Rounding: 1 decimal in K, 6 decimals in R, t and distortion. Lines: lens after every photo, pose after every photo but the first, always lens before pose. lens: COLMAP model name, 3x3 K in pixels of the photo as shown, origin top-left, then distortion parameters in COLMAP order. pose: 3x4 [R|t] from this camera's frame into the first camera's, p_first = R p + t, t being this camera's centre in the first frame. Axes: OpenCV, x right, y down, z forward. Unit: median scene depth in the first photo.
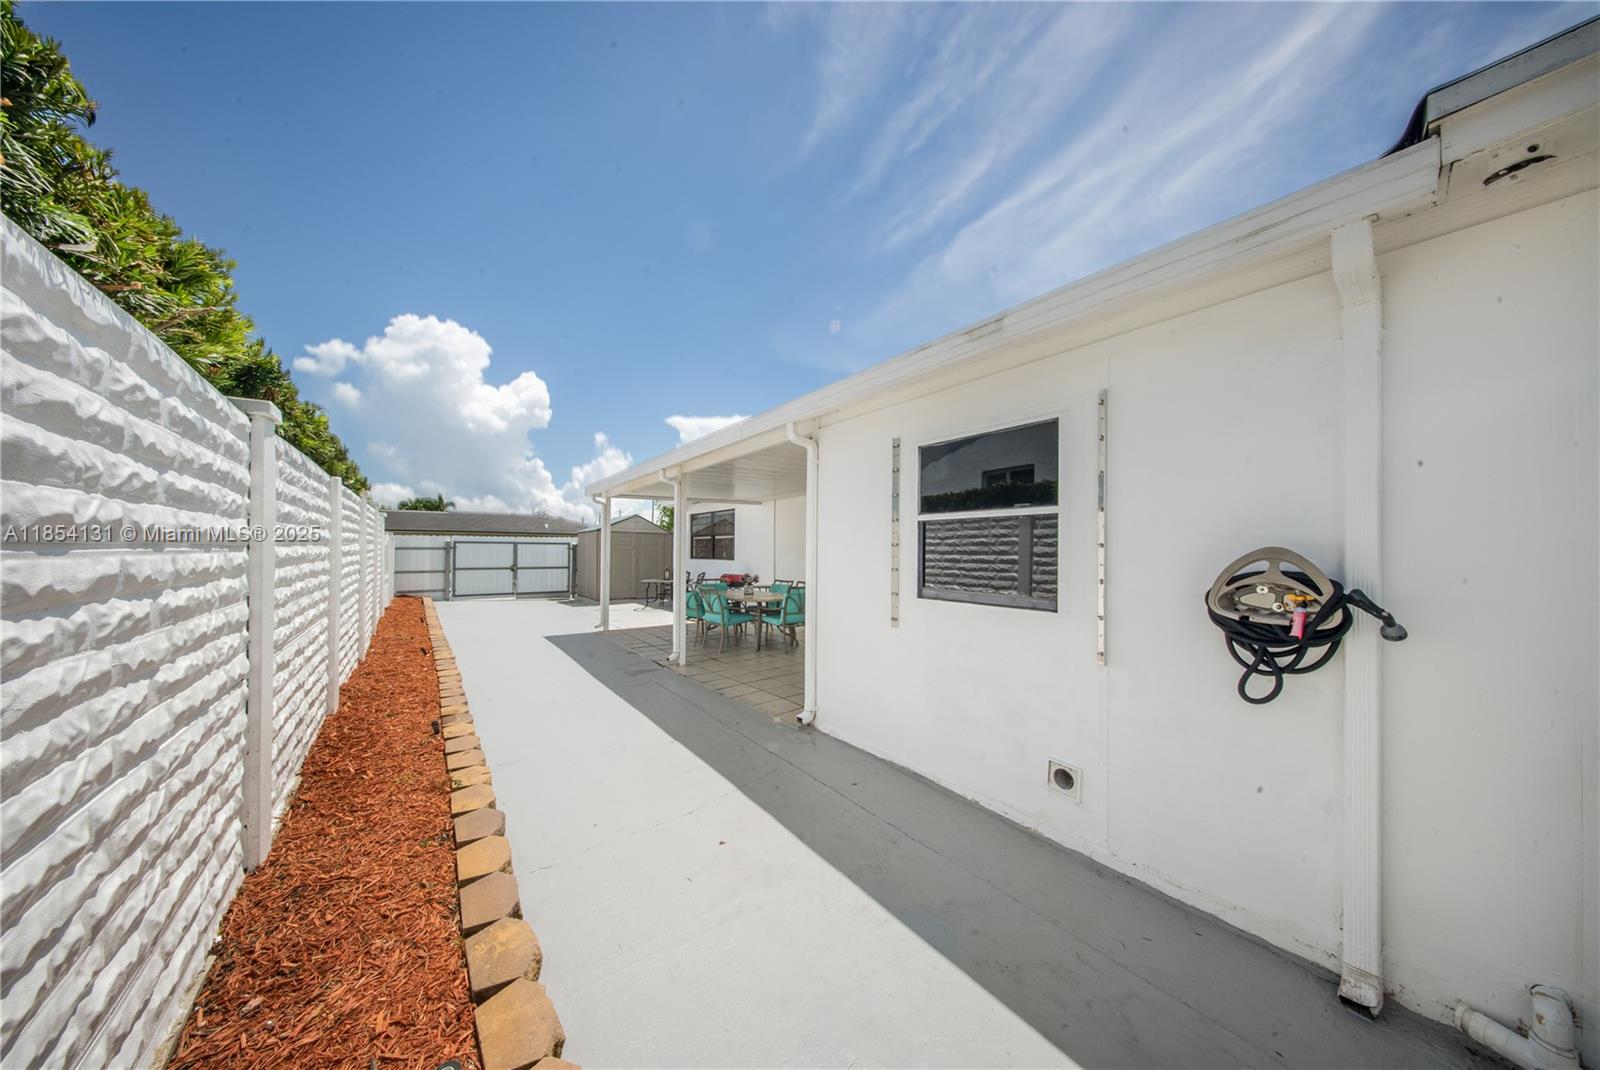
lens RADIAL K [[486.7, 0, 805.6], [0, 486.7, 538.7], [0, 0, 1]] dist [-0.003151, -0.001017]
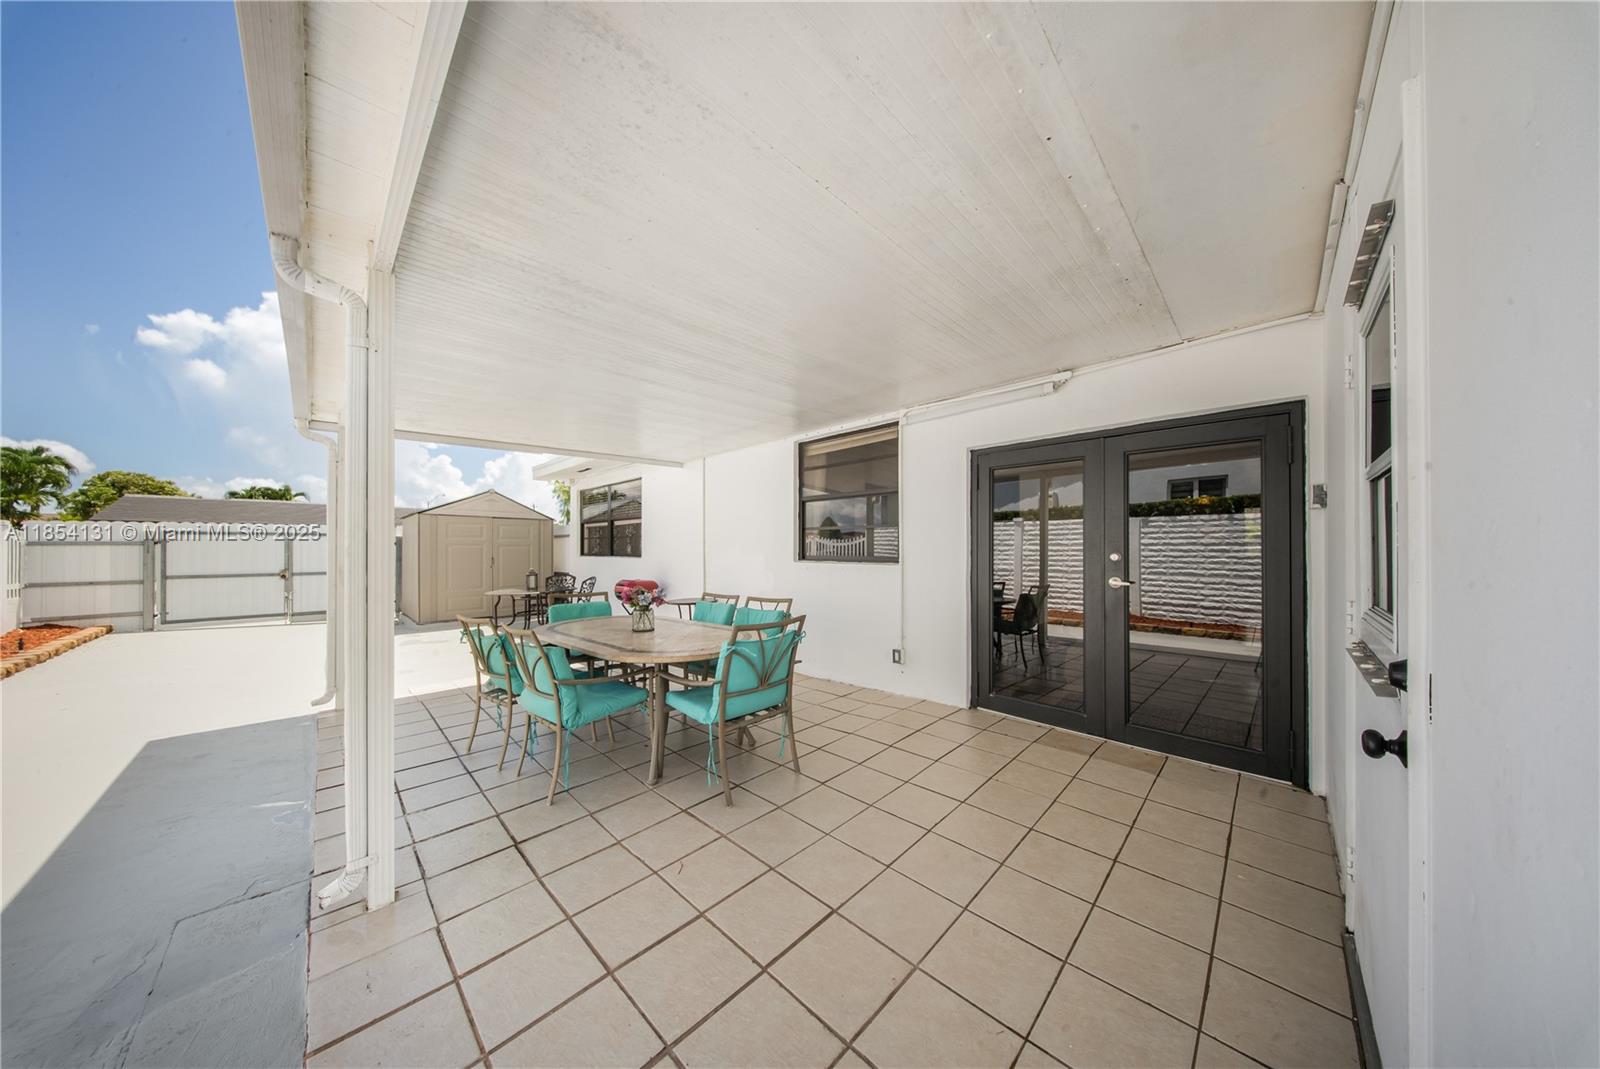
lens RADIAL K [[486.7, 0, 802.6], [0, 486.7, 542.3], [0, 0, 1]] dist [-0.003151, -0.001017]
pose [[0.991739, -0.006250, 0.128124, -0.015915], [0.004873, 0.999927, 0.011056, 0.016918], [-0.128183, -0.010340, 0.991697, 0.327170]]
